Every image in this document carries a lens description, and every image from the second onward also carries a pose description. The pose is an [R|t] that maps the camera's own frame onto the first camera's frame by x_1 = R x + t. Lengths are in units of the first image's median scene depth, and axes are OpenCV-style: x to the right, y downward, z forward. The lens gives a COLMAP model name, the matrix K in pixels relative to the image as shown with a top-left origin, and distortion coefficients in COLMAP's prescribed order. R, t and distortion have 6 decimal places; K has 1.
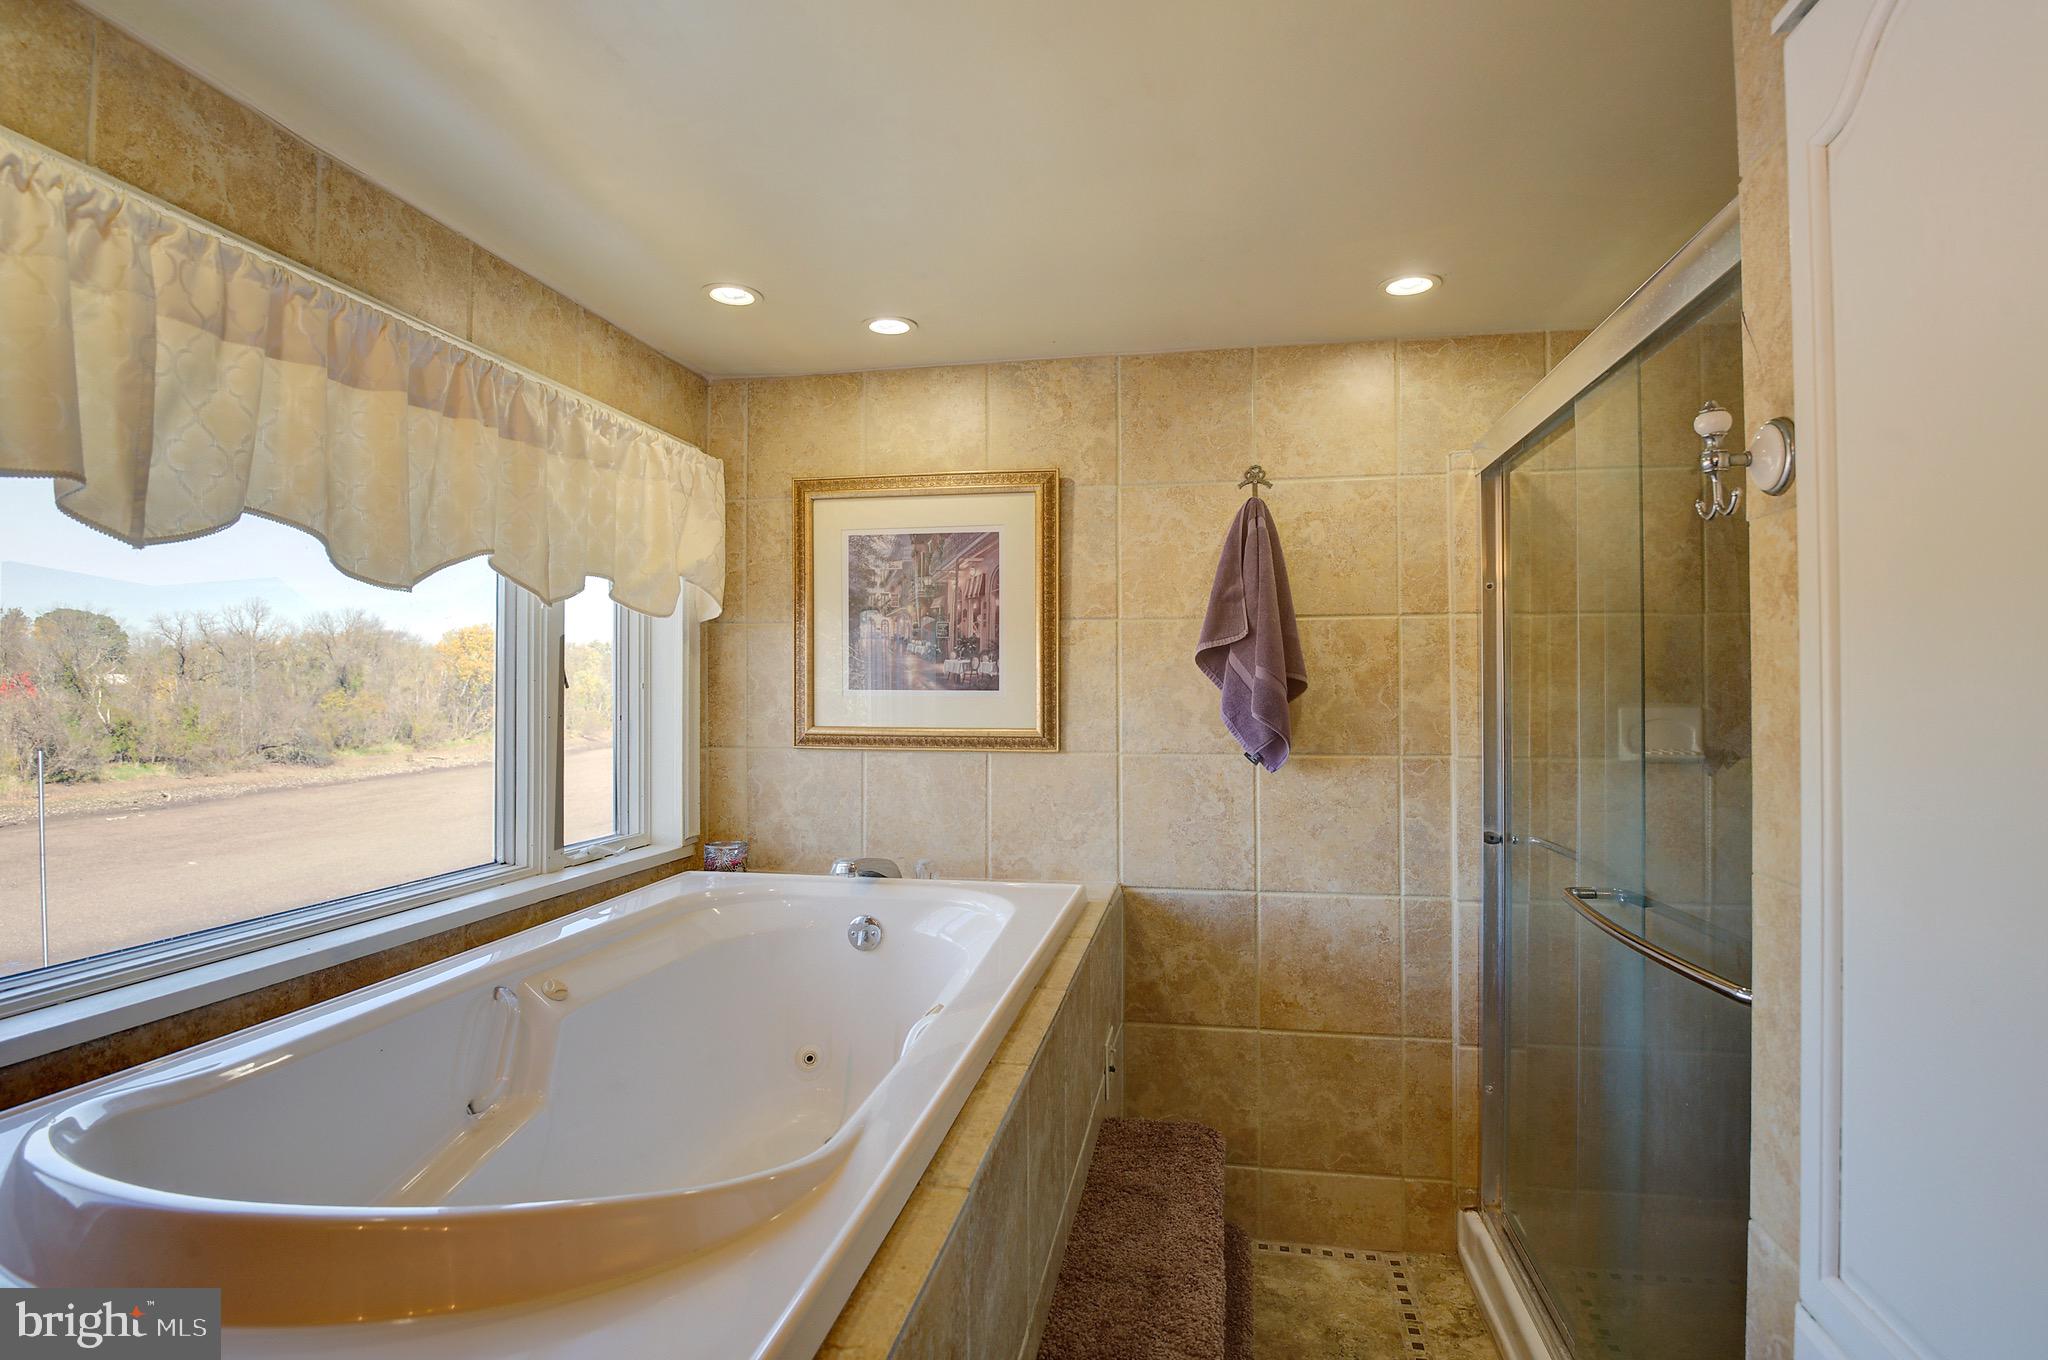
lens RADIAL K [[1019.7, 0, 1041.8], [0, 1019.7, 676.5], [0, 0, 1]] dist [-0.026762, -0.002161]
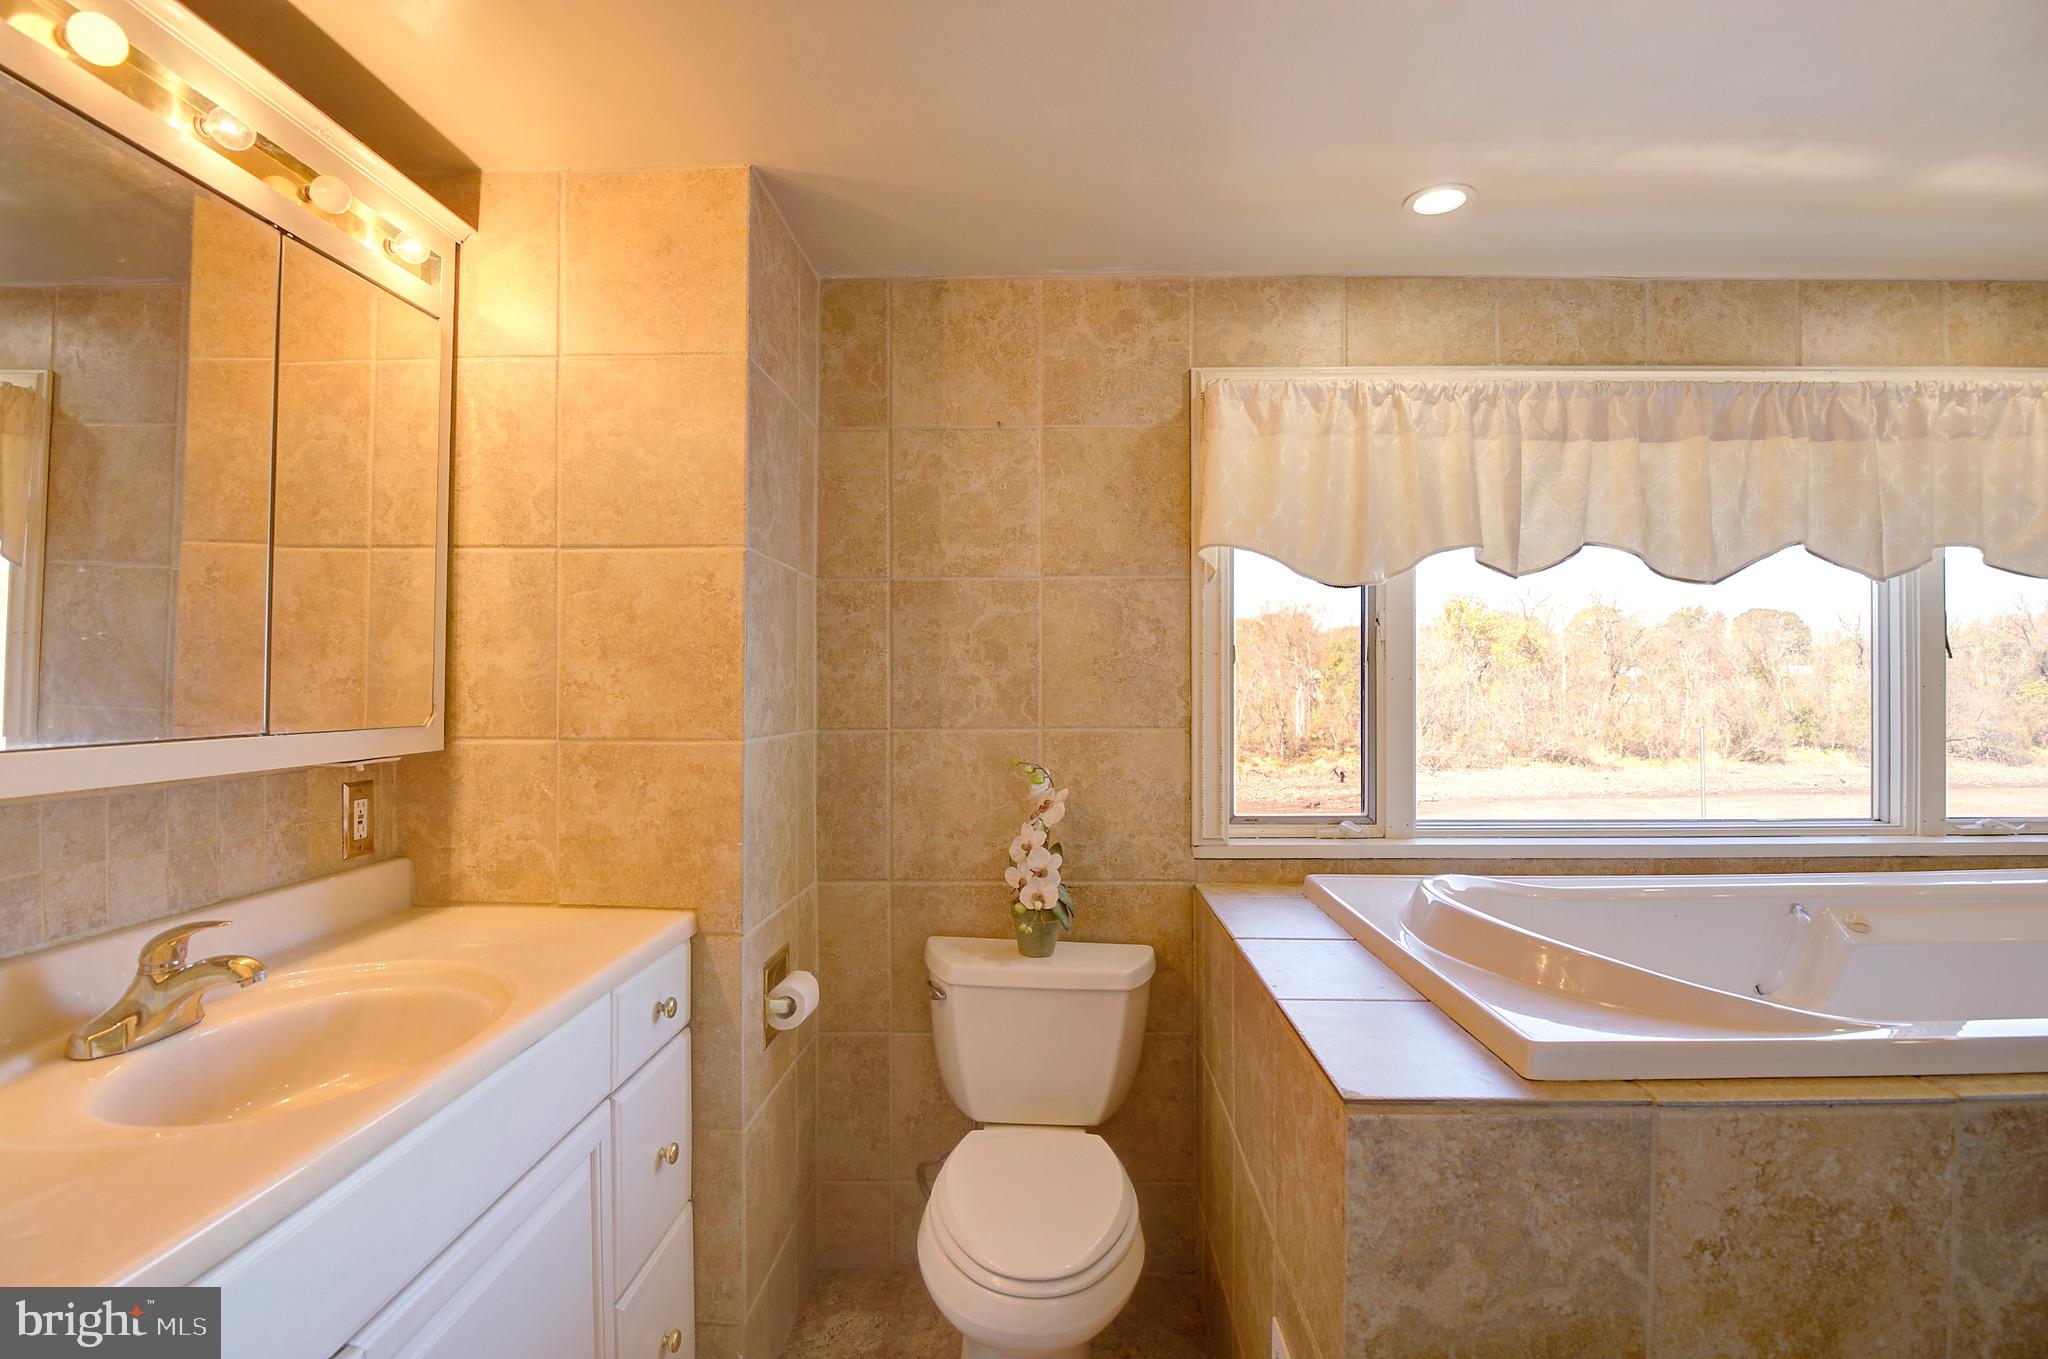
lens RADIAL K [[1019.7, 0, 1041.0], [0, 1019.7, 685.0], [0, 0, 1]] dist [-0.026762, -0.002161]
pose [[0.169952, 0.001921, -0.985450, 0.456535], [0.016340, 0.999855, 0.004767, 0.023563], [0.985317, -0.016912, 0.169896, -0.083947]]
